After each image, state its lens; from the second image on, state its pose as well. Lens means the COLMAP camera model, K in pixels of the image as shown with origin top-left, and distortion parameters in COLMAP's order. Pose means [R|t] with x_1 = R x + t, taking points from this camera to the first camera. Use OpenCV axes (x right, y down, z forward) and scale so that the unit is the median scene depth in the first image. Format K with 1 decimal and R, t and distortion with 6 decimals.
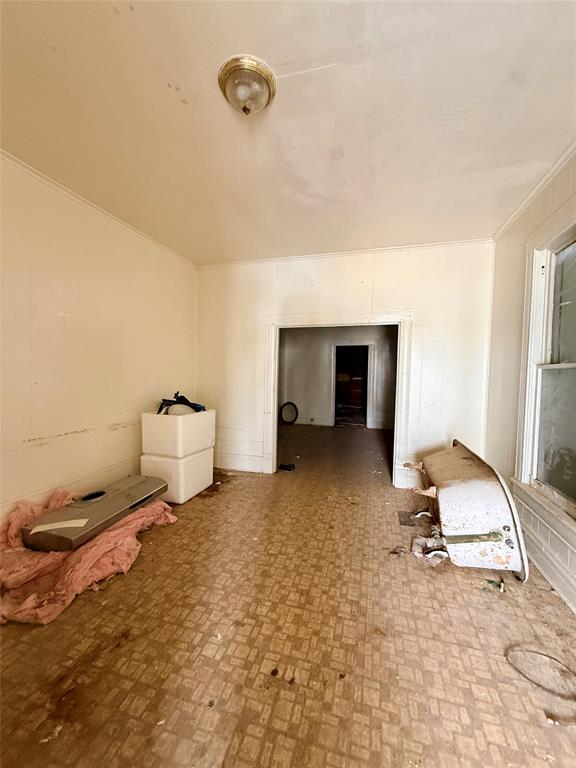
lens RADIAL K [[302.9, 0, 293.0], [0, 302.9, 382.4], [0, 0, 1]] dist [0.000448, 0.000577]
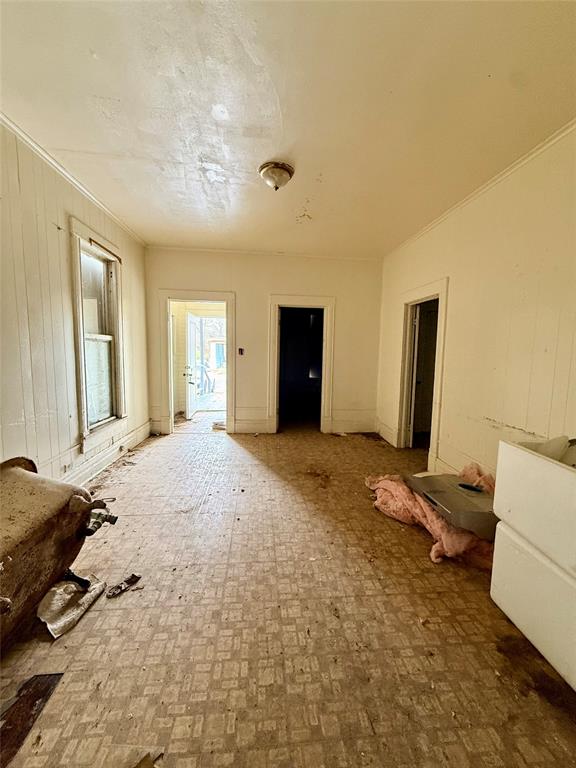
lens RADIAL K [[302.9, 0, 290.4], [0, 302.9, 379.8], [0, 0, 1]] dist [0.000448, 0.000577]
pose [[-0.931712, -0.003969, -0.363176, 0.234163], [-0.053778, 0.990426, 0.127141, -0.058349], [0.359194, 0.137990, -0.923005, 1.726711]]
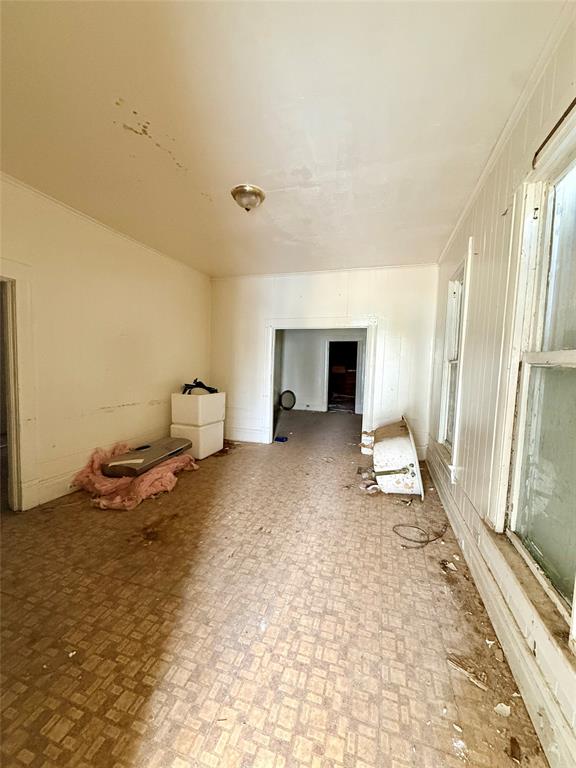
lens RADIAL K [[302.9, 0, 290.5], [0, 302.9, 382.5], [0, 0, 1]] dist [0.000448, 0.000577]
pose [[0.999556, 0.011971, -0.027278, 0.091516], [-0.011239, 0.999577, 0.026822, 0.014327], [0.027588, -0.026504, 0.999268, -0.453412]]
